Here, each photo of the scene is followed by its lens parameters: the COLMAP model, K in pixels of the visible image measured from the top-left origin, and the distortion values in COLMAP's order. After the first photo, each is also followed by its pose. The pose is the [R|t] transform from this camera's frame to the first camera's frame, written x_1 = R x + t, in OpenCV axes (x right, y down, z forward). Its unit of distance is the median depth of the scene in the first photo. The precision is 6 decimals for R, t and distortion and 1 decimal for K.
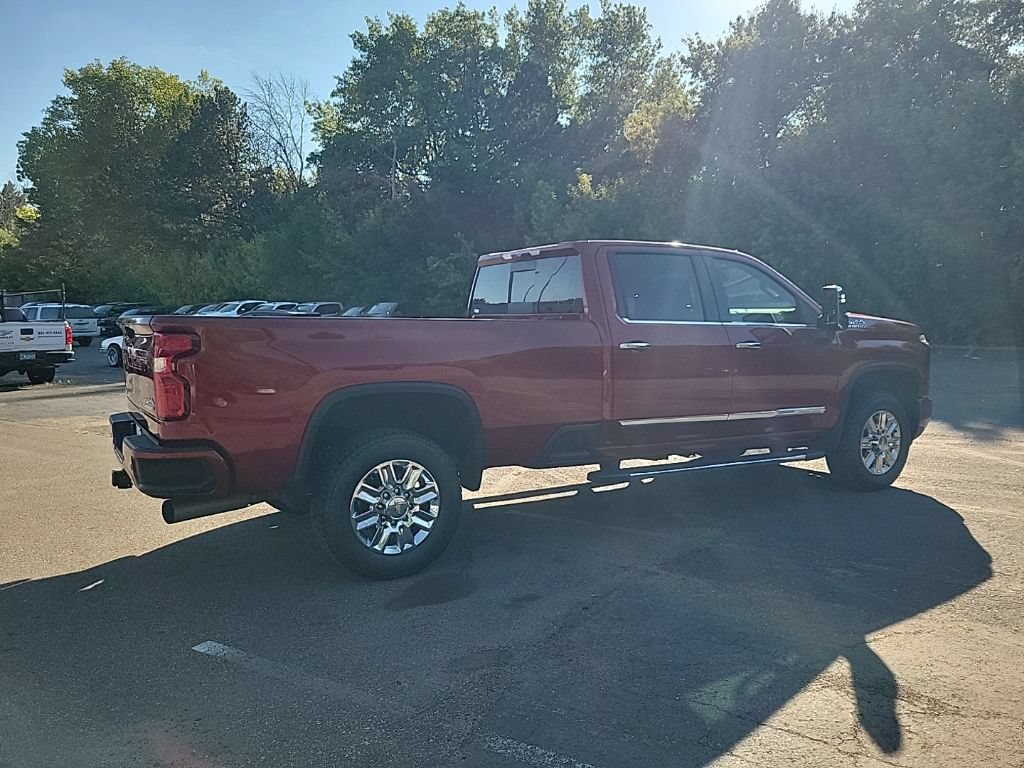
lens RADIAL K [[819.1, 0, 517.4], [0, 819.1, 381.7], [0, 0, 1]] dist [0.045958, -0.007992]
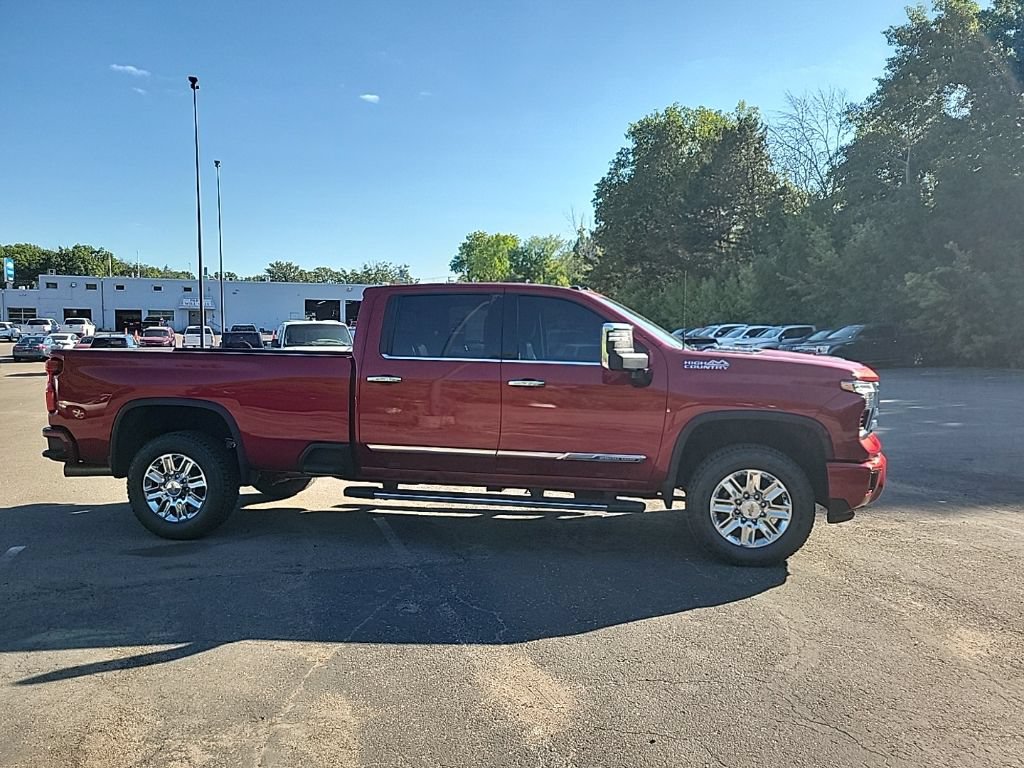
lens RADIAL K [[819.1, 0, 519.5], [0, 819.1, 429.3], [0, 0, 1]] dist [0.045958, -0.007992]
pose [[0.756423, 0.080972, -0.649051, 0.226526], [-0.059069, 0.996710, 0.055504, -0.011115], [0.651410, -0.003646, 0.758717, 0.059881]]
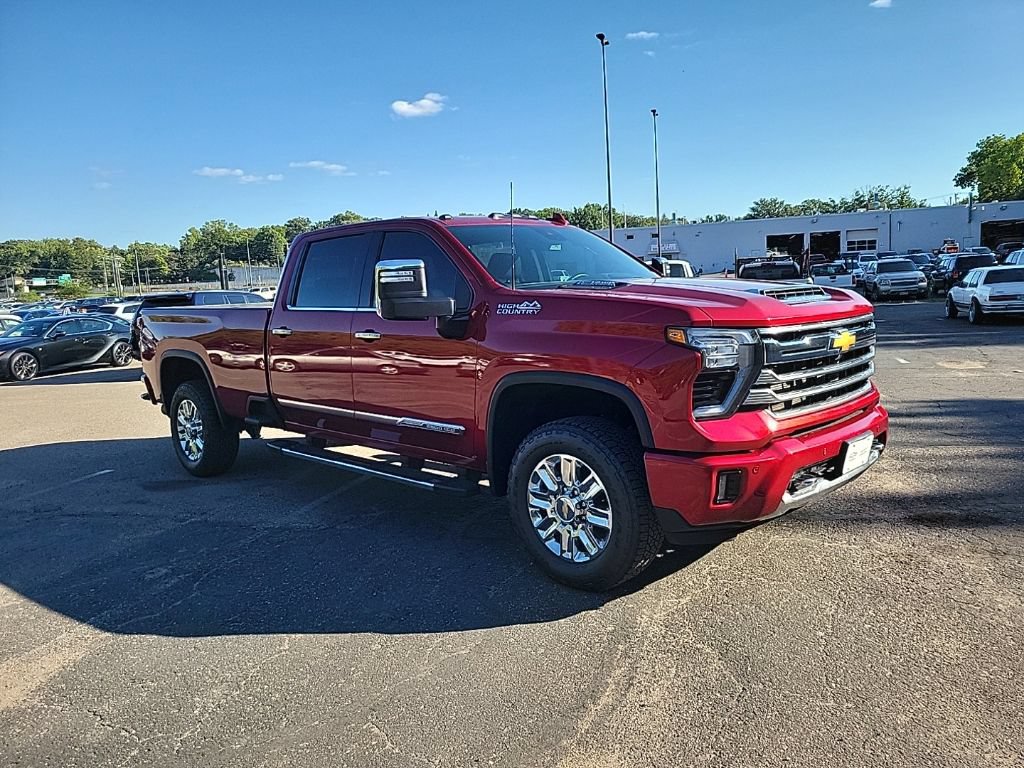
lens RADIAL K [[819.1, 0, 508.9], [0, 819.1, 383.9], [0, 0, 1]] dist [0.045958, -0.007992]
pose [[0.239928, 0.108054, -0.964759, 0.281113], [-0.031928, 0.994127, 0.103403, -0.021478], [0.970266, 0.005994, 0.241968, 0.227937]]
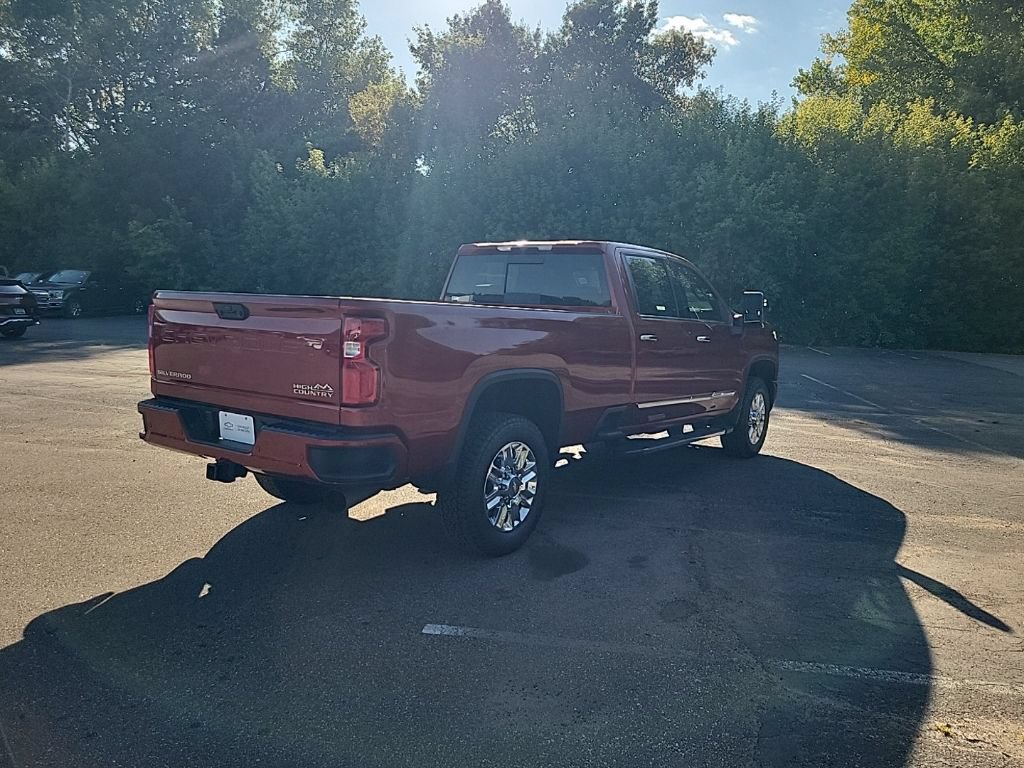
lens RADIAL K [[819.1, 0, 523.0], [0, 819.1, 393.8], [0, 0, 1]] dist [0.045958, -0.007992]
pose [[0.905416, -0.005064, 0.424494, -0.110048], [-0.010246, 0.999377, 0.033778, -0.000477], [-0.424401, -0.034933, 0.904800, 0.008064]]
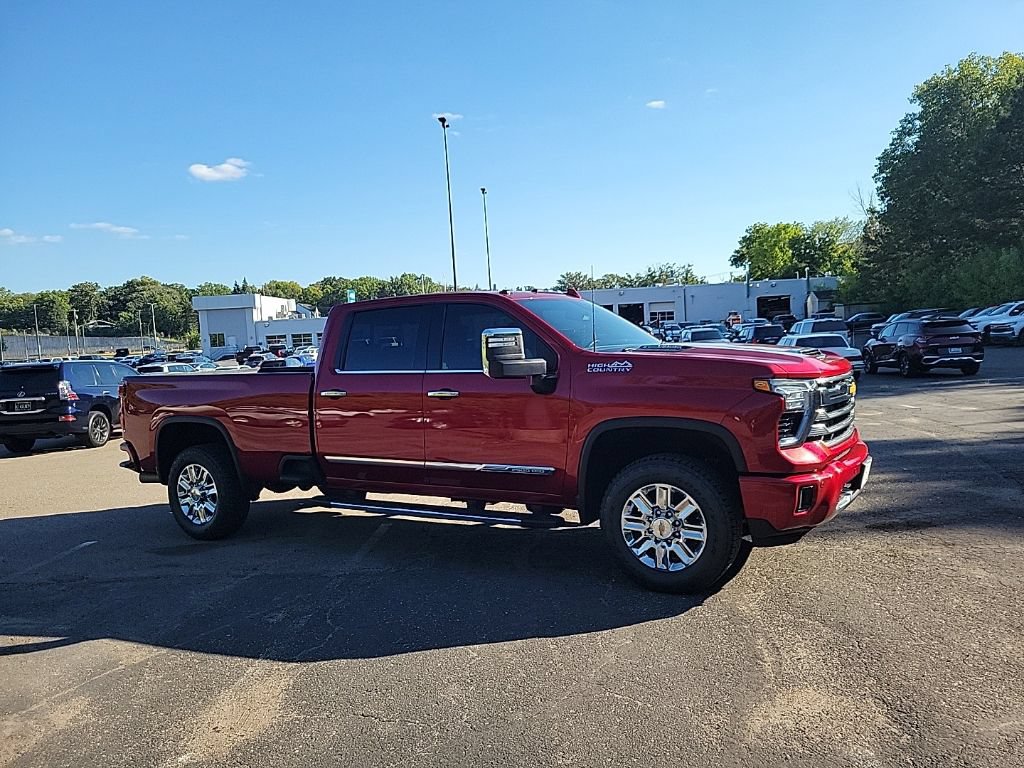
lens RADIAL K [[819.1, 0, 518.8], [0, 819.1, 392.8], [0, 0, 1]] dist [0.045958, -0.007992]
pose [[0.469473, 0.031988, -0.882367, 0.289739], [-0.019514, 0.999475, 0.025851, -0.017912], [0.882731, 0.005082, 0.469851, 0.151292]]
